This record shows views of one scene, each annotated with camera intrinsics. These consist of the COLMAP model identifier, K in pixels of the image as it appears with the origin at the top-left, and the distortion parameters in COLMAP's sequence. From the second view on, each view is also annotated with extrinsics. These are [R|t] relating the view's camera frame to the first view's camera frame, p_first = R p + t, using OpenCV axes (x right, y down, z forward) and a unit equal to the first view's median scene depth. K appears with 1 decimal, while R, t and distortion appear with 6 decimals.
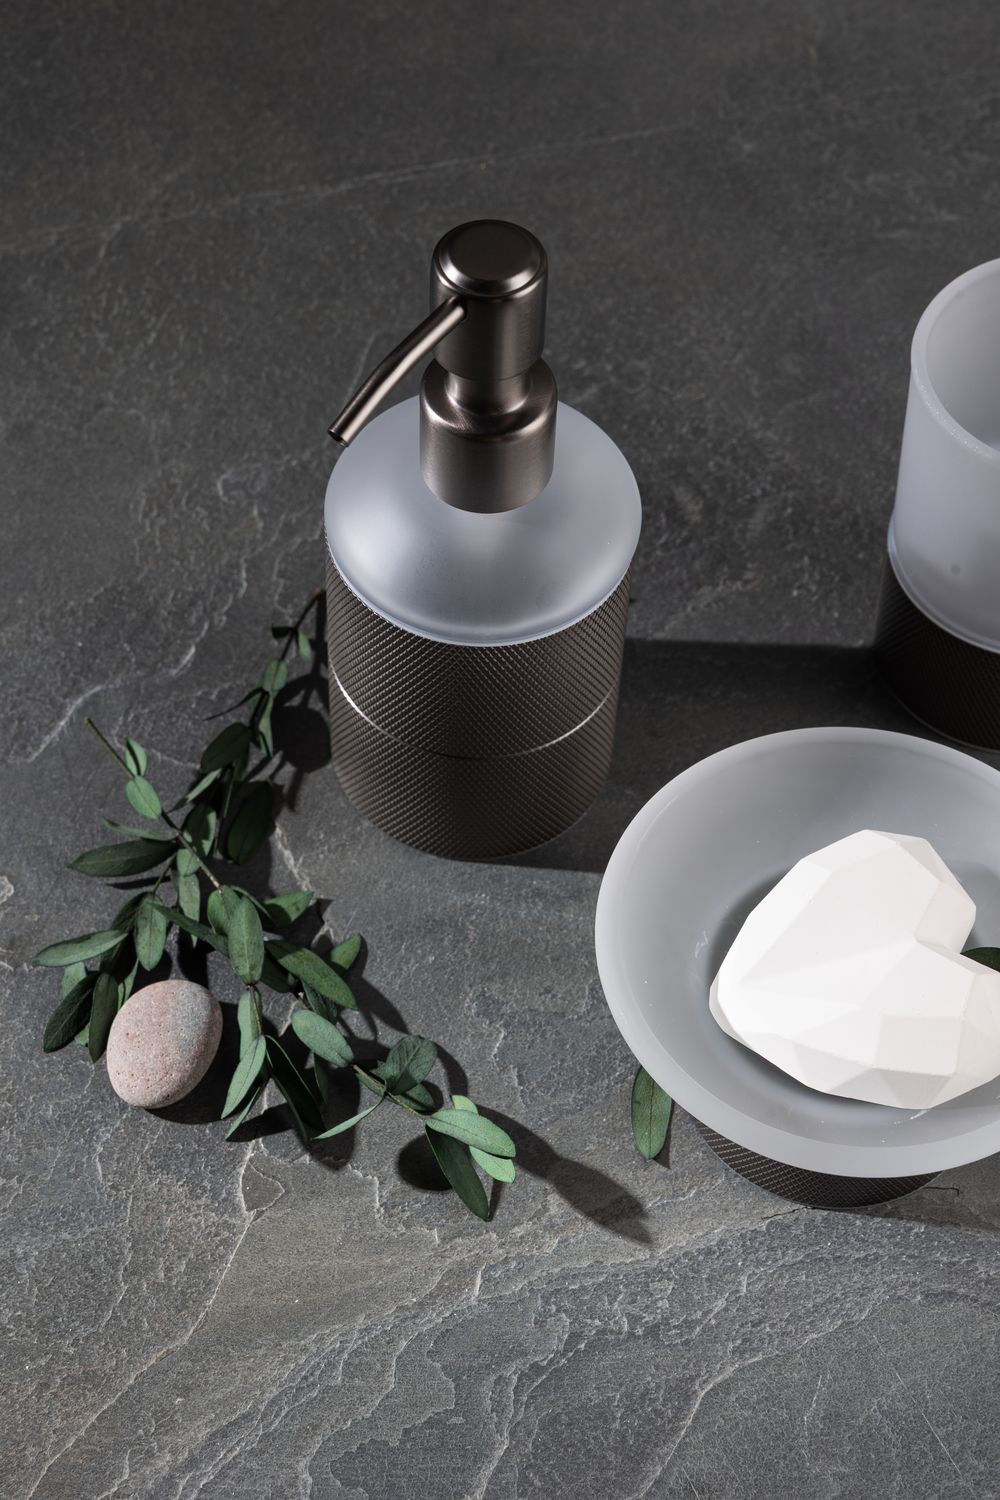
lens RADIAL K [[3055.7, 0, 472.1], [0, 3055.7, 752.8], [0, 0, 1]] dist [0.070134, 0.067910]
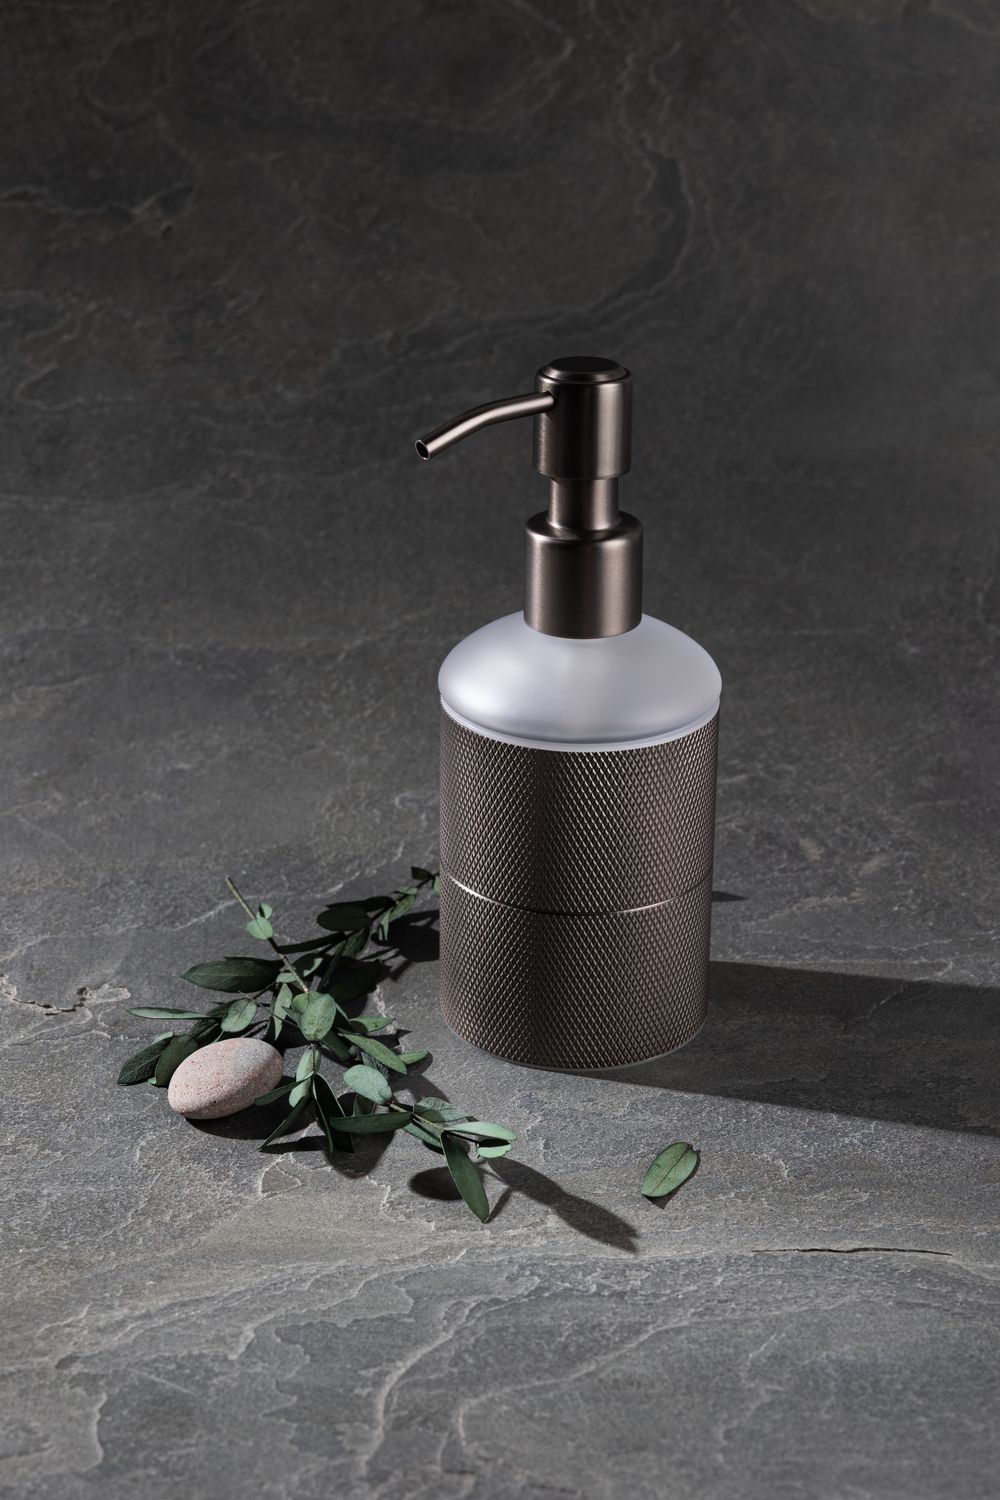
lens RADIAL K [[3087.4, 0, 462.7], [0, 3087.4, 705.4], [0, 0, 1]] dist [0.056667, 0.235280]
pose [[0.976952, 0.063090, -0.203922, 0.183665], [-0.163850, 0.833941, -0.526968, 0.514562], [0.136813, 0.548235, 0.825058, 0.041854]]
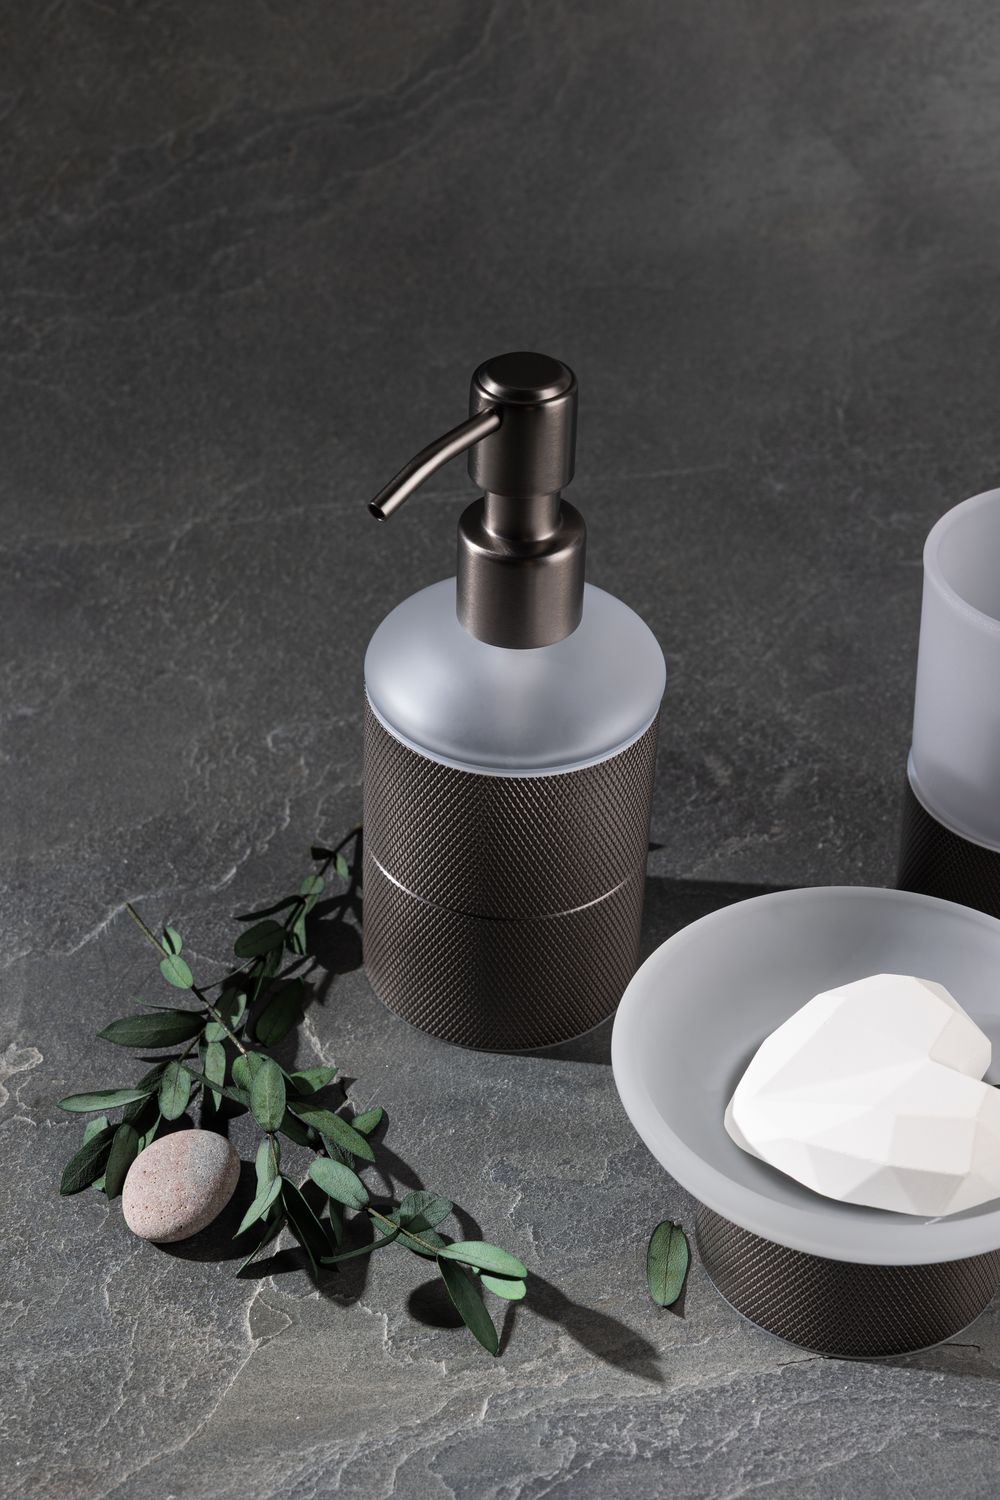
lens RADIAL K [[3055.7, 0, 472.1], [0, 3055.7, 752.8], [0, 0, 1]] dist [0.070134, 0.067910]
pose [[0.999143, 0.024546, -0.033321, 0.023206], [-0.033338, 0.954429, -0.296570, 0.239863], [0.024522, 0.297426, 0.954430, 0.004511]]
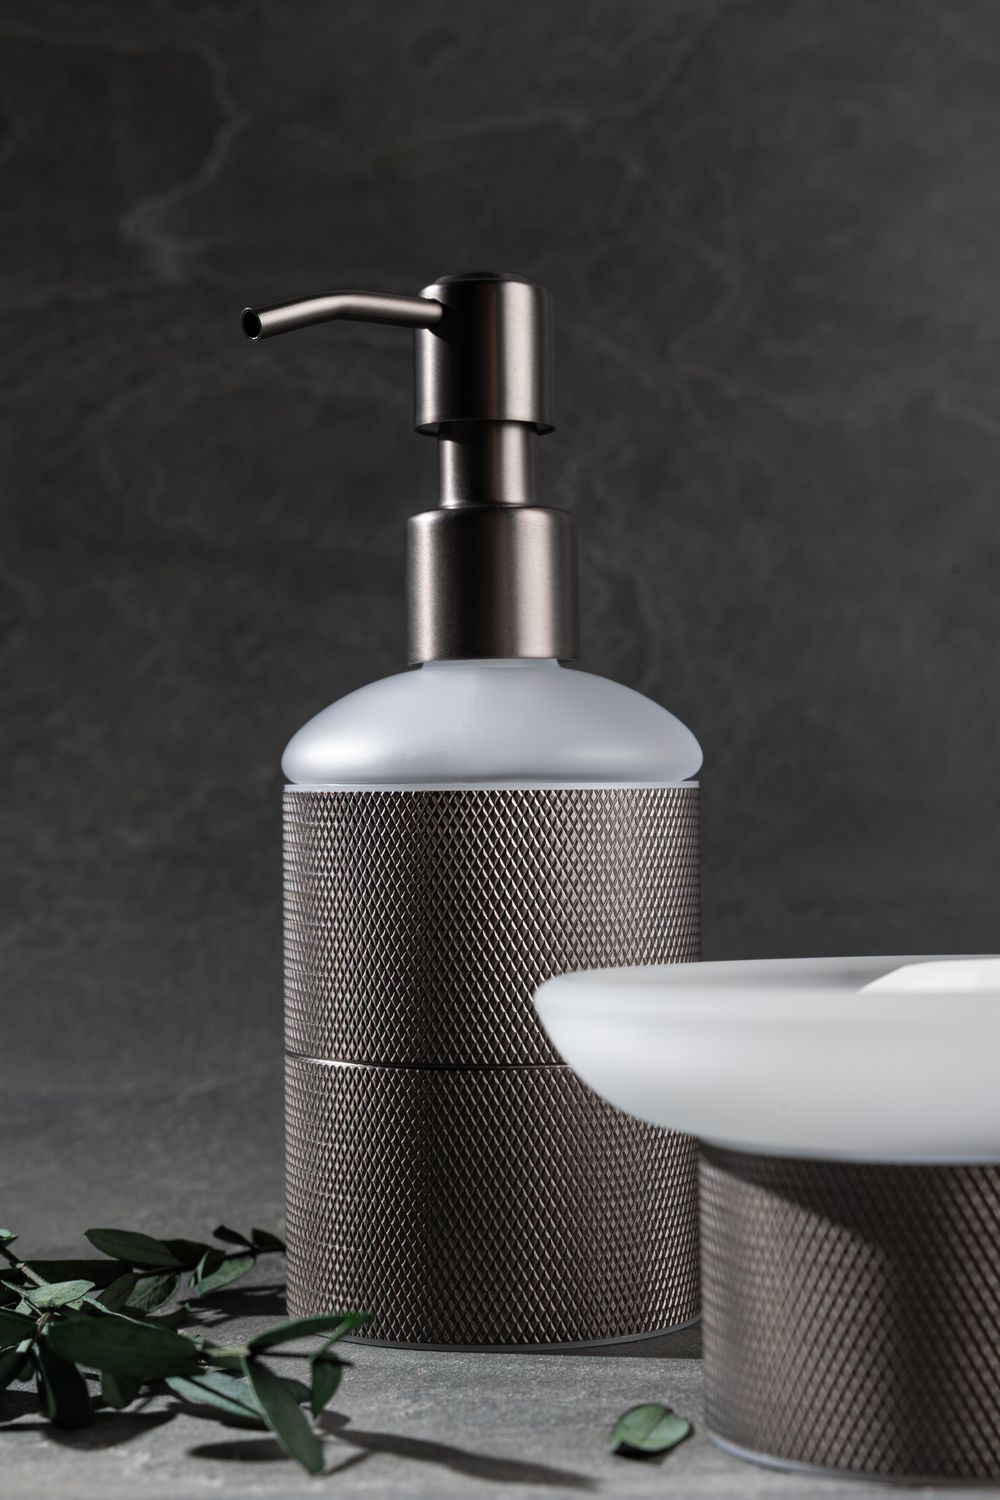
lens RADIAL K [[3046.7, 0, 479.4], [0, 3046.7, 707.9], [0, 0, 1]] dist [0.178721, -0.206323]
pose [[0.977206, -0.049484, -0.206447, 0.146939], [-0.149987, 0.527288, -0.836344, 0.506197], [0.150243, 0.848245, 0.507847, 0.549715]]
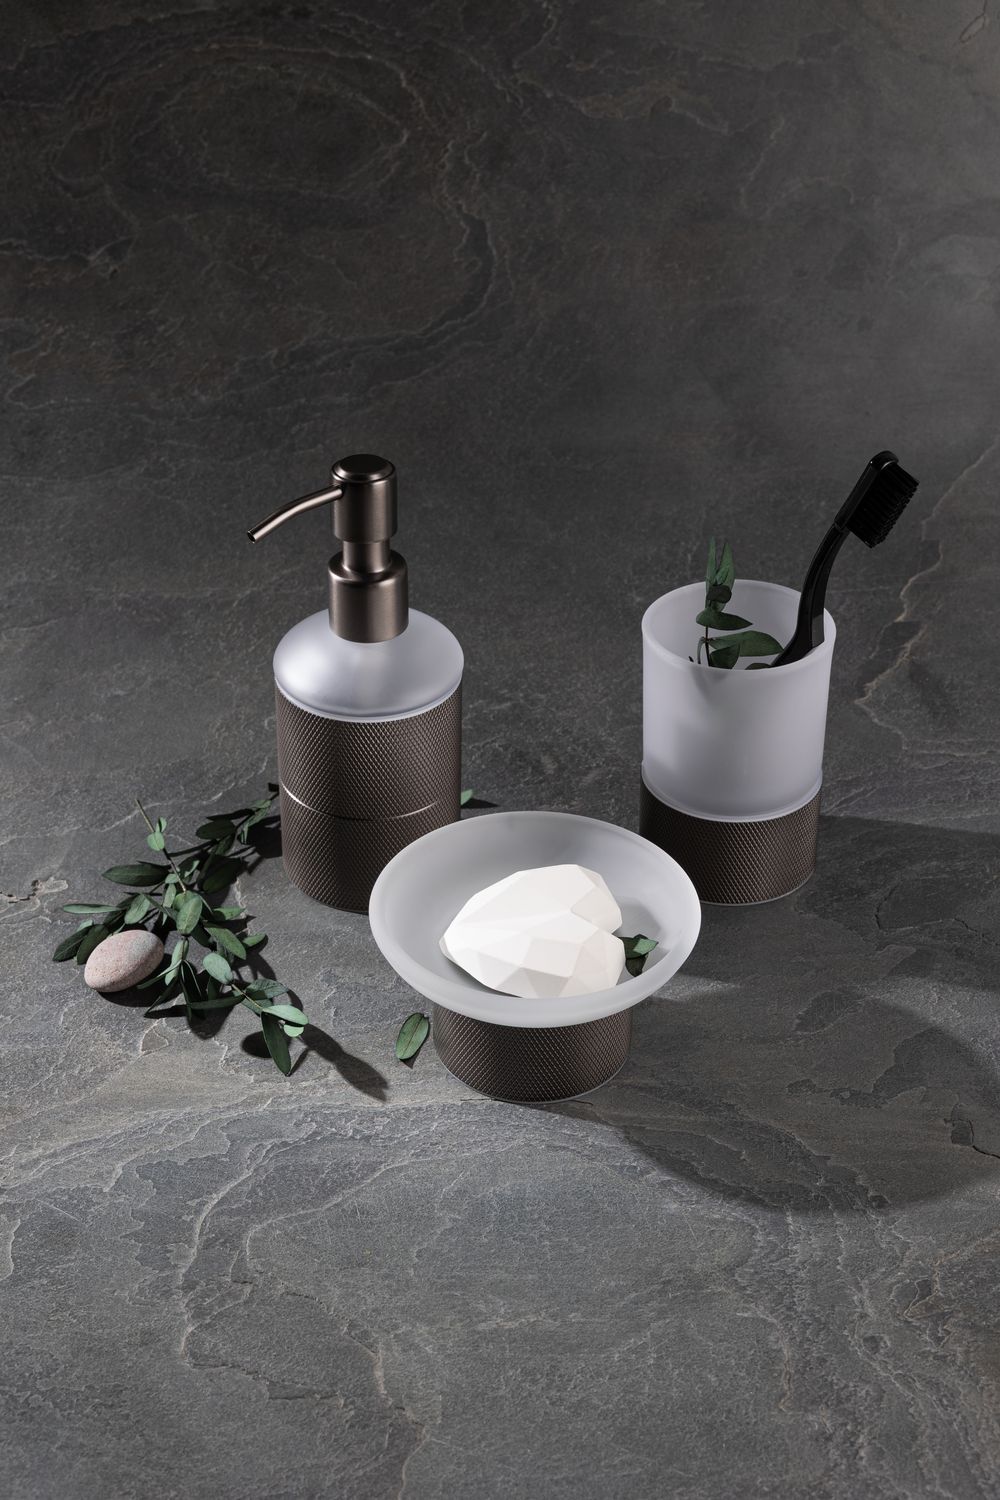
lens RADIAL K [[2303.3, 0, 483.0], [0, 2303.3, 771.4], [0, 0, 1]] dist [0.049361, -0.098786]
pose [[0.976286, 0.104877, -0.189386, 0.283360], [-0.167950, 0.918916, -0.356911, 0.379667], [0.136598, 0.380255, 0.914739, -0.105303]]
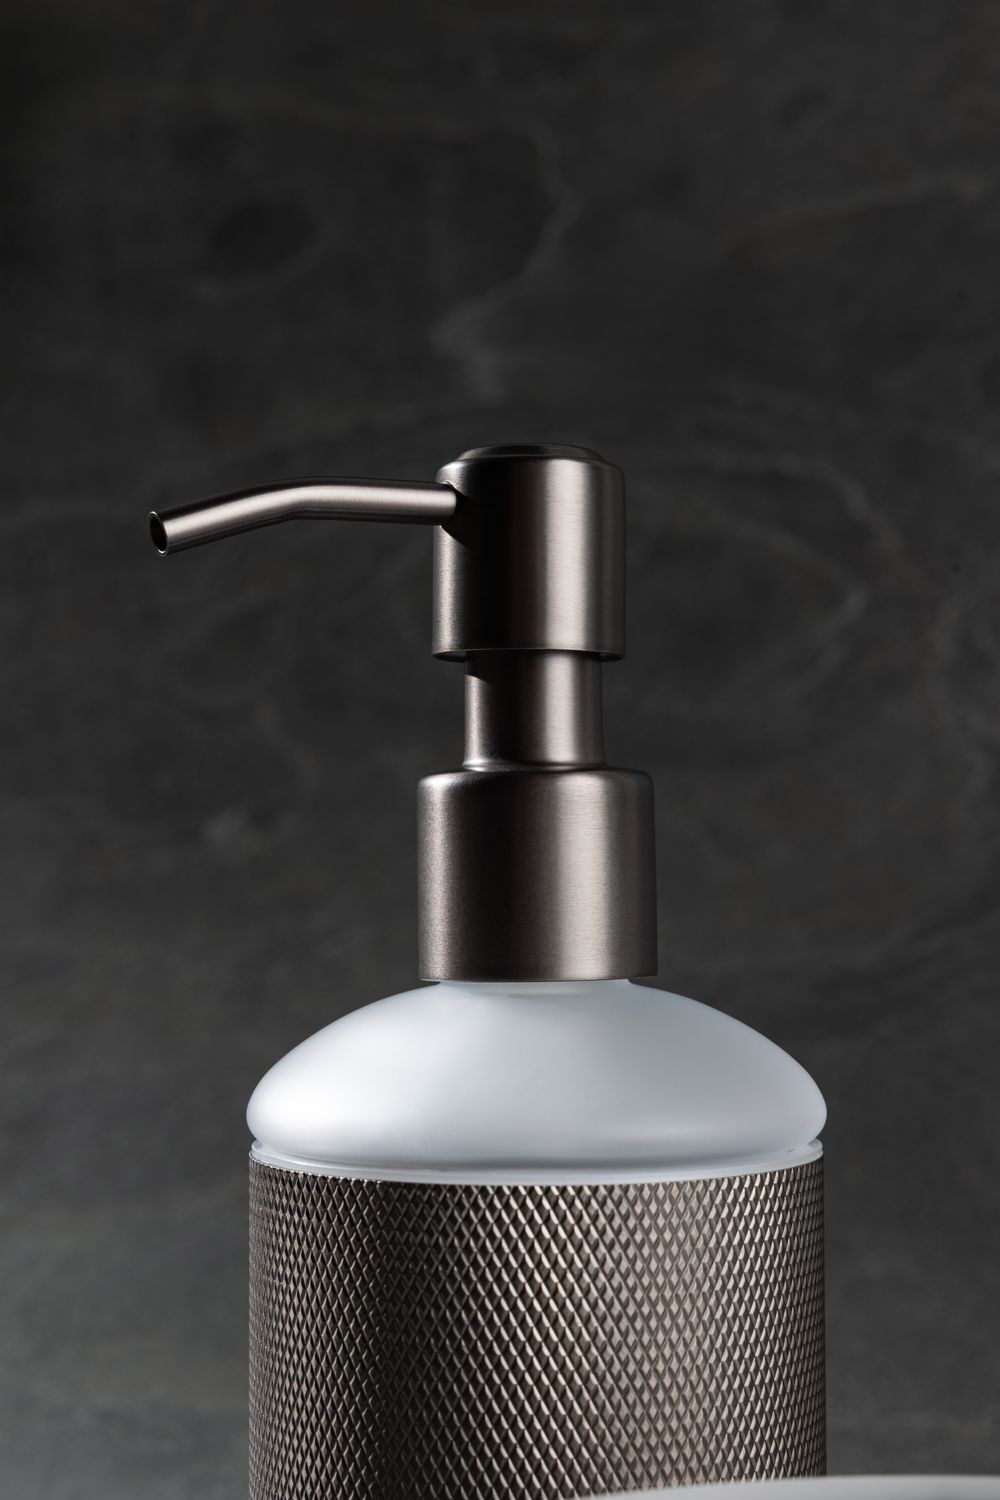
lens RADIAL K [[3046.7, 0, 479.4], [0, 3046.7, 707.9], [0, 0, 1]] dist [0.178721, -0.206323]
pose [[0.904626, -0.054885, -0.422657, 0.214692], [-0.334963, 0.521625, -0.784670, 0.308731], [0.263535, 0.851407, 0.453492, 0.615669]]
